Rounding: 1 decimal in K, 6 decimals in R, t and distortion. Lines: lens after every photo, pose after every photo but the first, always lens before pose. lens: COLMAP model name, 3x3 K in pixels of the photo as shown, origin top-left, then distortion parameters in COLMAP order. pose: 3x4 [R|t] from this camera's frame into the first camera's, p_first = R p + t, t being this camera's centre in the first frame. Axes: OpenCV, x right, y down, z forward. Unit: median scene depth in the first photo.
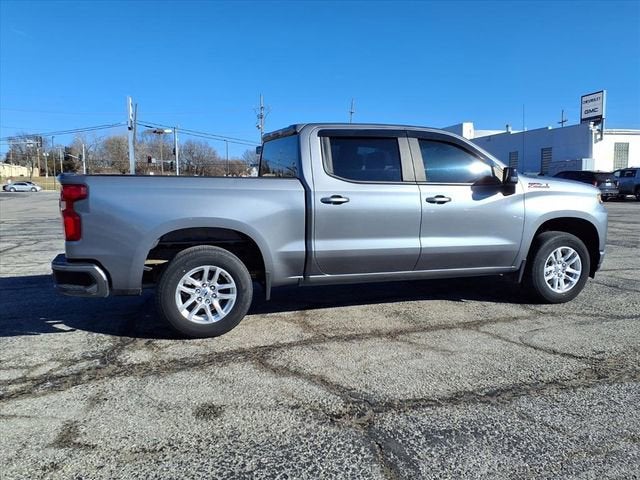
lens RADIAL K [[513.9, 0, 317.9], [0, 513.9, 240.9], [0, 0, 1]] dist [0.064823, -0.090070]
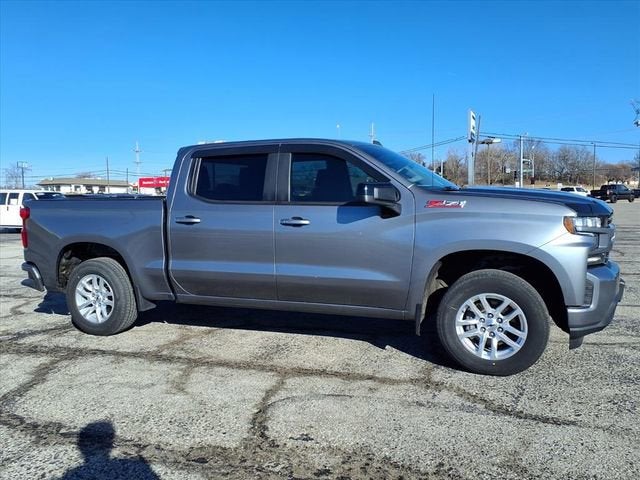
lens RADIAL K [[519.0, 0, 320.0], [0, 519.0, 240.0], [0, 0, 1]] dist [0.060558, -0.092682]
pose [[0.762225, 0.042695, -0.645902, 0.886546], [-0.056672, 0.998392, -0.000883, -0.054603], [0.644826, 0.037278, 0.763420, 0.386641]]
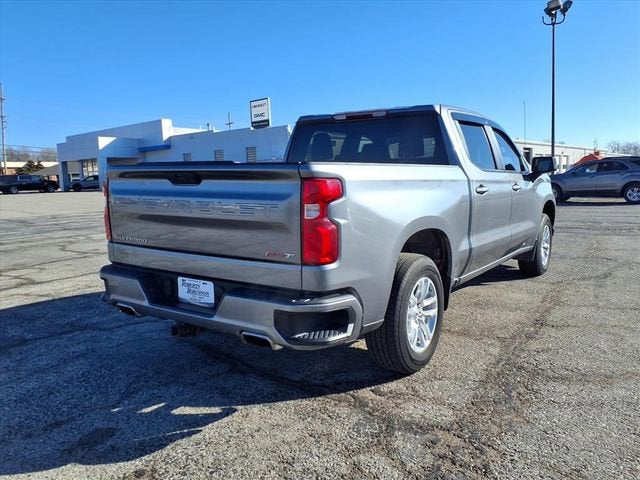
lens RADIAL K [[513.9, 0, 317.9], [0, 513.9, 240.9], [0, 0, 1]] dist [0.064823, -0.090070]
pose [[0.805210, -0.089289, 0.586229, -0.745200], [0.087640, 0.995661, 0.031273, -0.042630], [-0.586478, 0.026196, 0.809541, 0.426449]]
